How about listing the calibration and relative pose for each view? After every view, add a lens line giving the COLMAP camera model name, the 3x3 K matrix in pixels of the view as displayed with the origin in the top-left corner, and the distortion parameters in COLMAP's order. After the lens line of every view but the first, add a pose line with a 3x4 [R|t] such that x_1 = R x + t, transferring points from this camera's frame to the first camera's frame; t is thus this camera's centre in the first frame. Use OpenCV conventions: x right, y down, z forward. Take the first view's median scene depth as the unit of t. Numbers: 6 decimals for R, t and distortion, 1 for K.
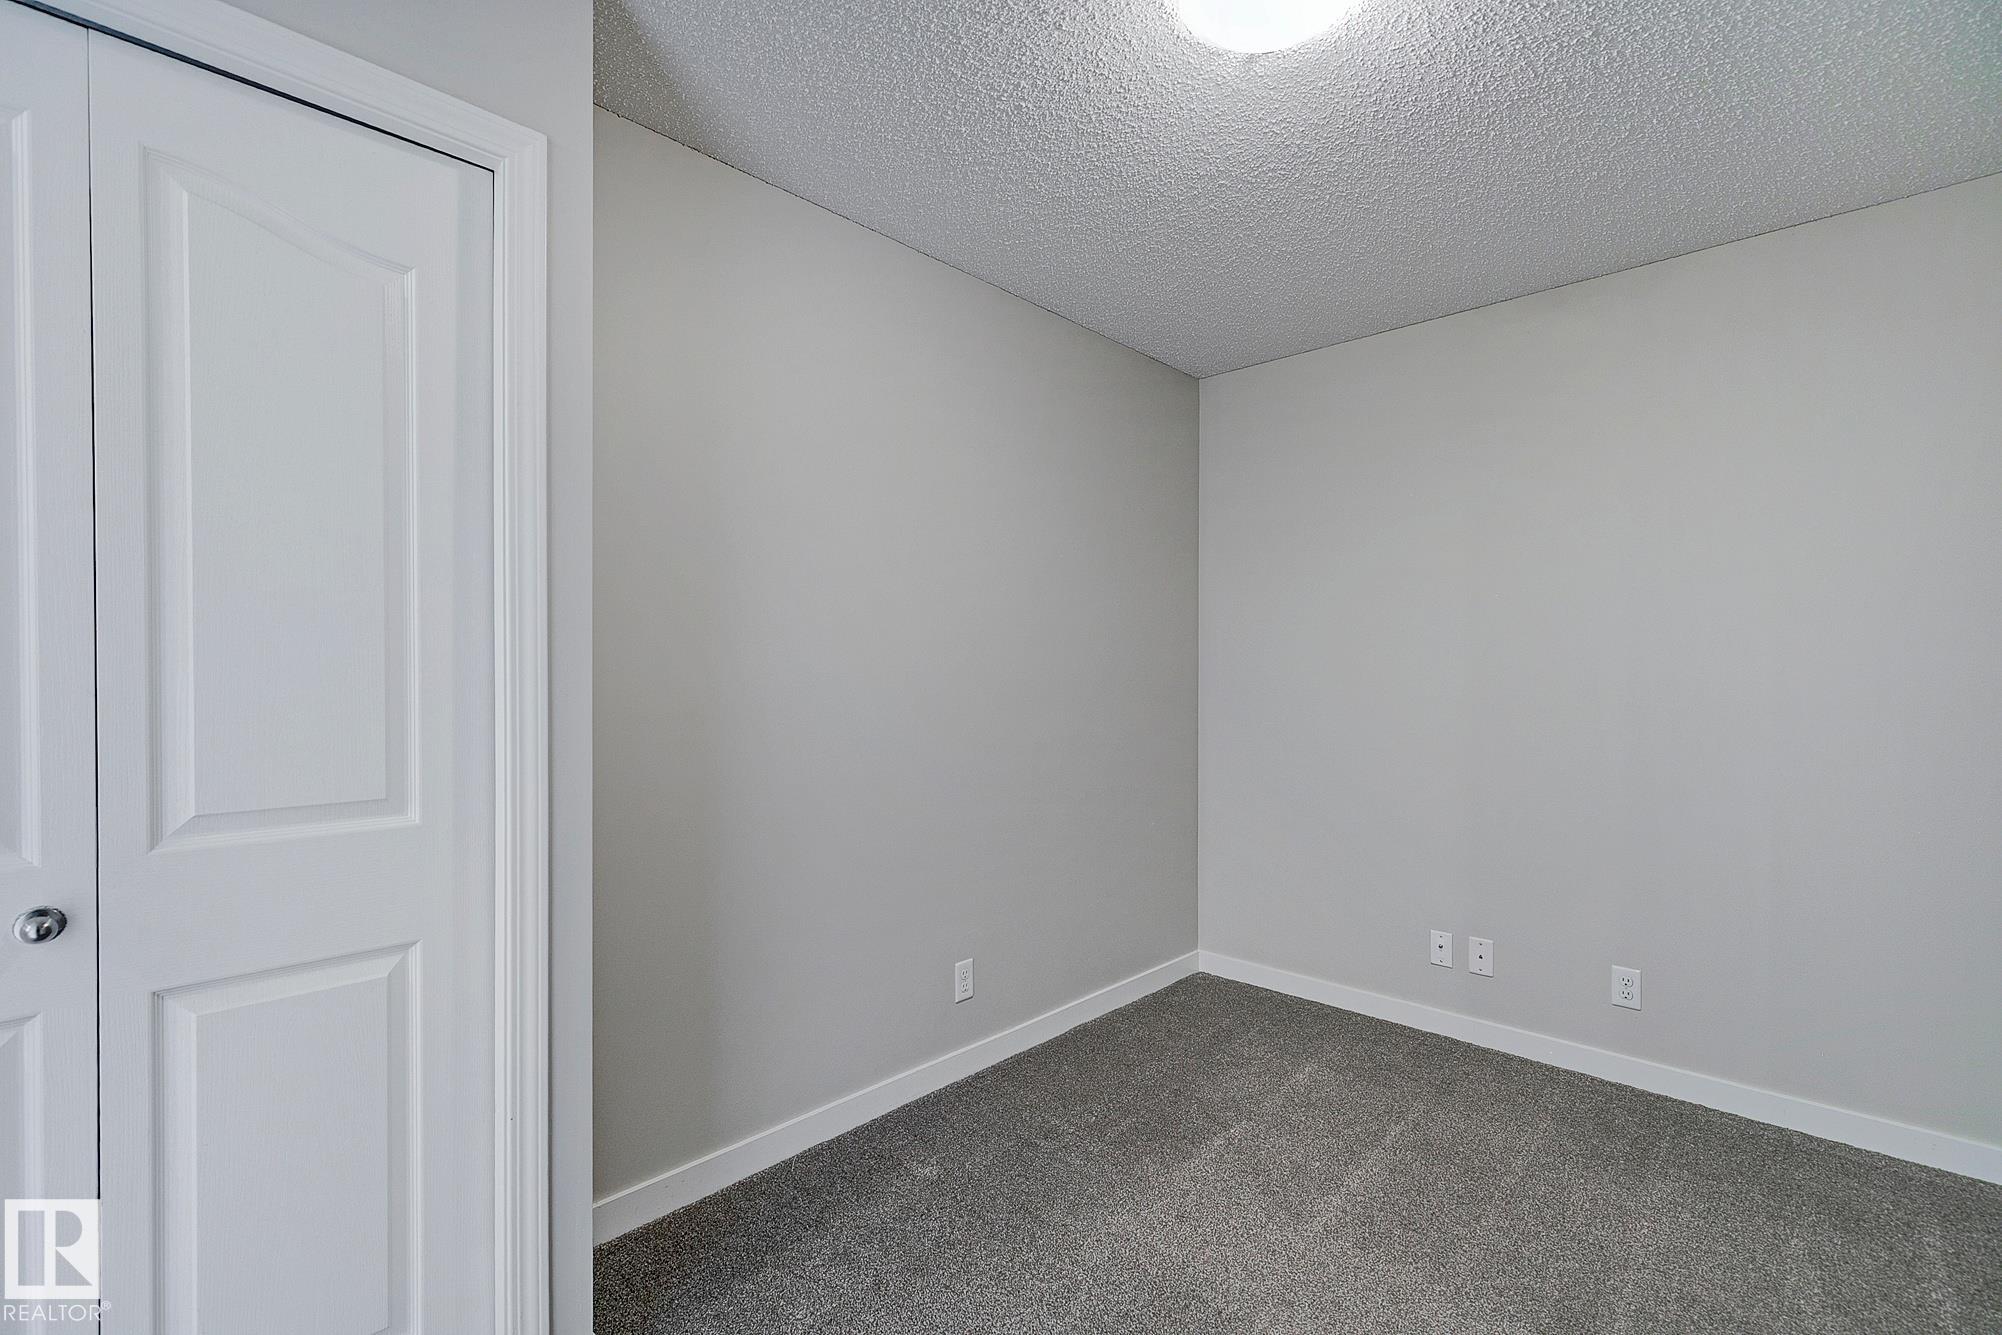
lens RADIAL K [[892.9, 0, 1002.0], [0, 892.9, 664.6], [0, 0, 1]] dist [0.007464, -0.001093]
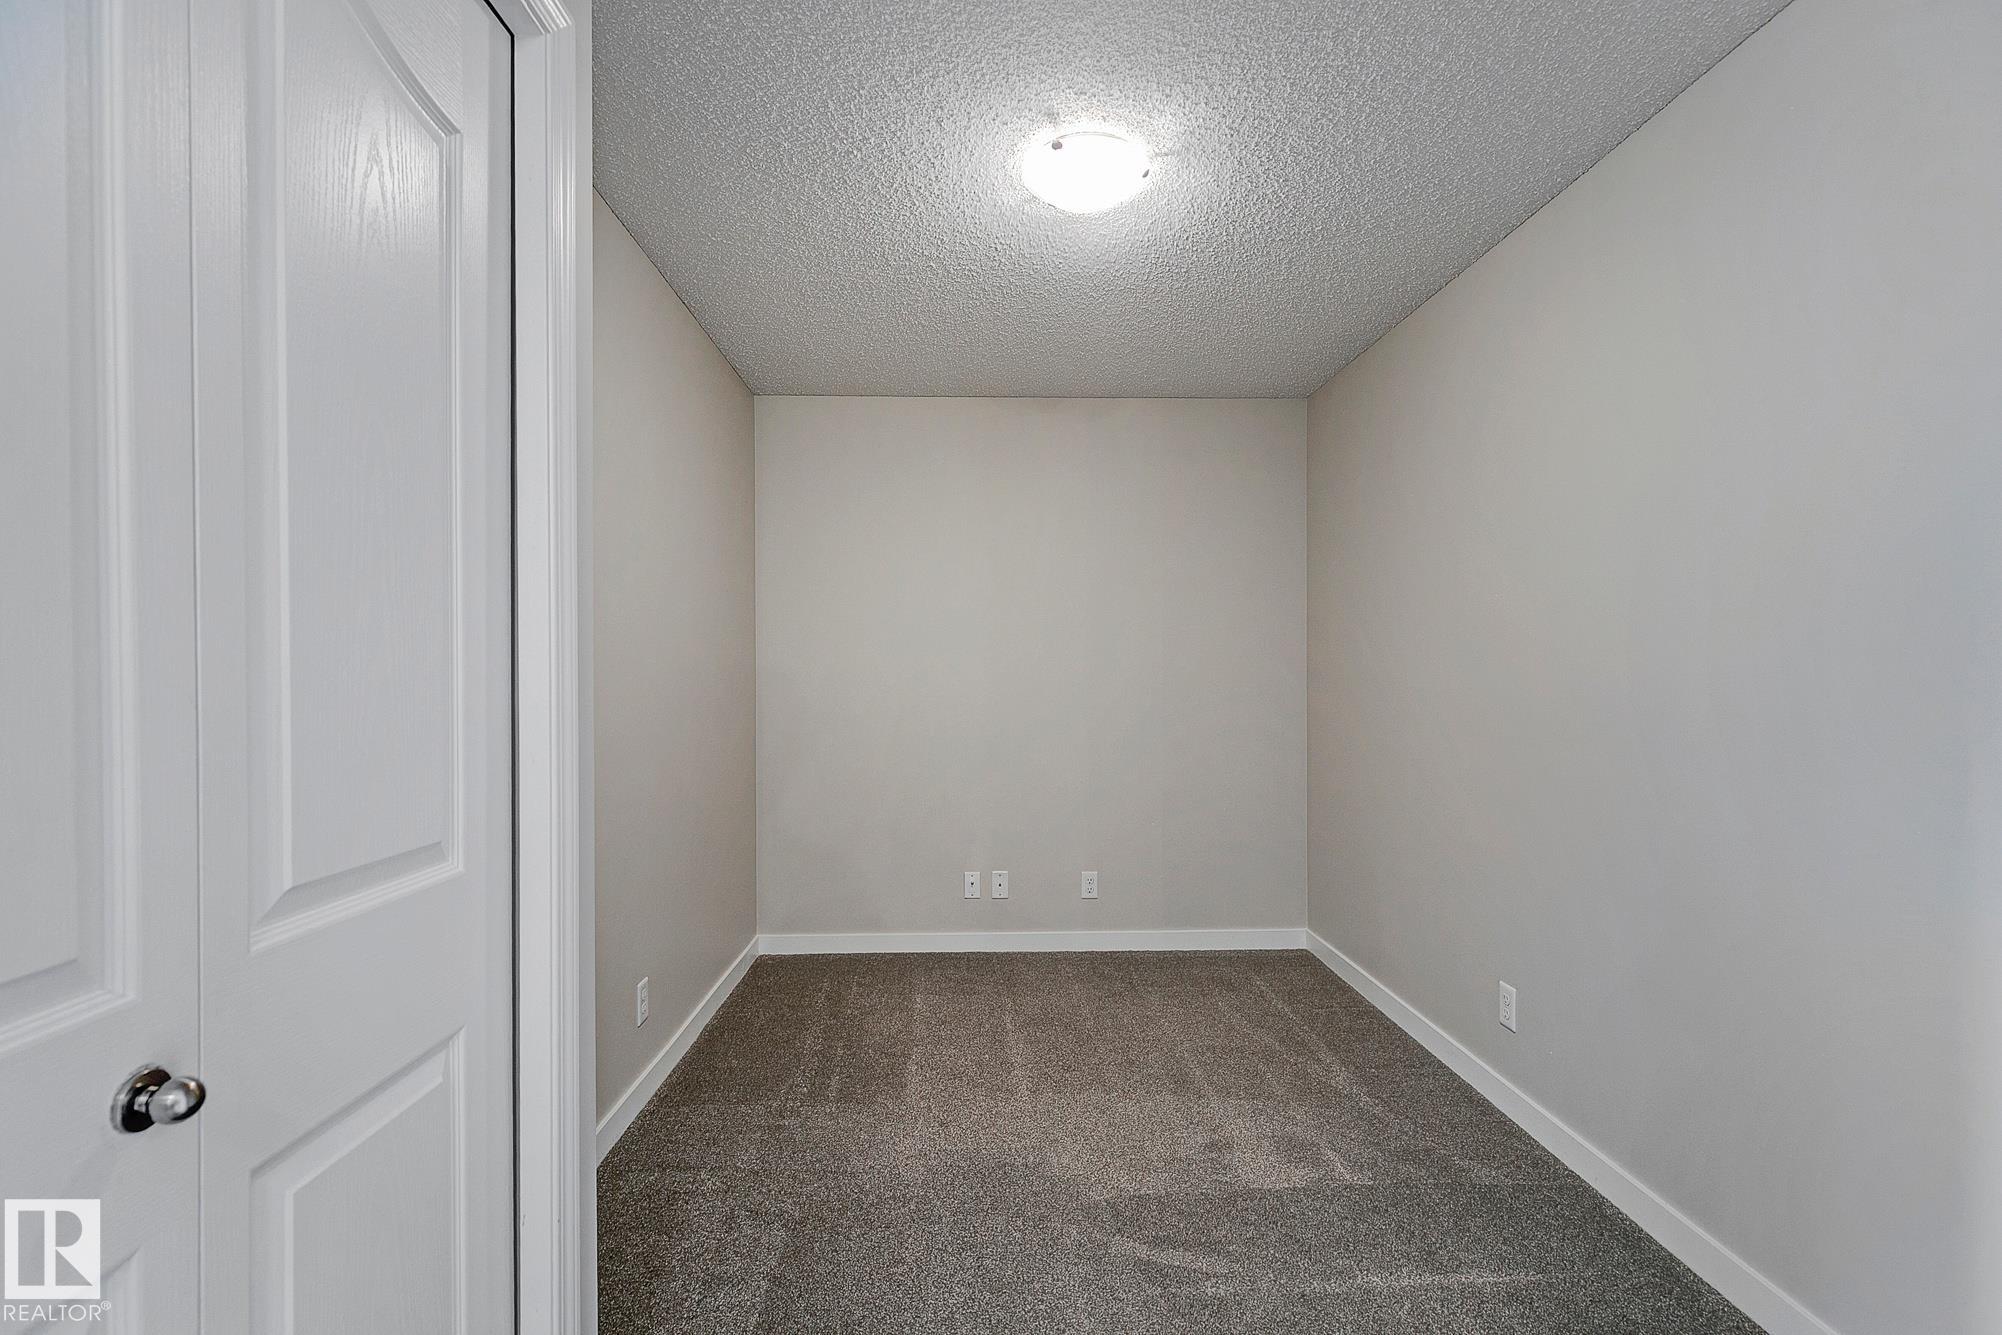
lens RADIAL K [[892.9, 0, 995.6], [0, 892.9, 676.8], [0, 0, 1]] dist [0.007464, -0.001093]
pose [[0.707475, -0.008766, 0.706684, -0.439904], [0.000316, 0.999927, 0.012087, 0.003825], [-0.706738, -0.008328, 0.707426, 0.082209]]
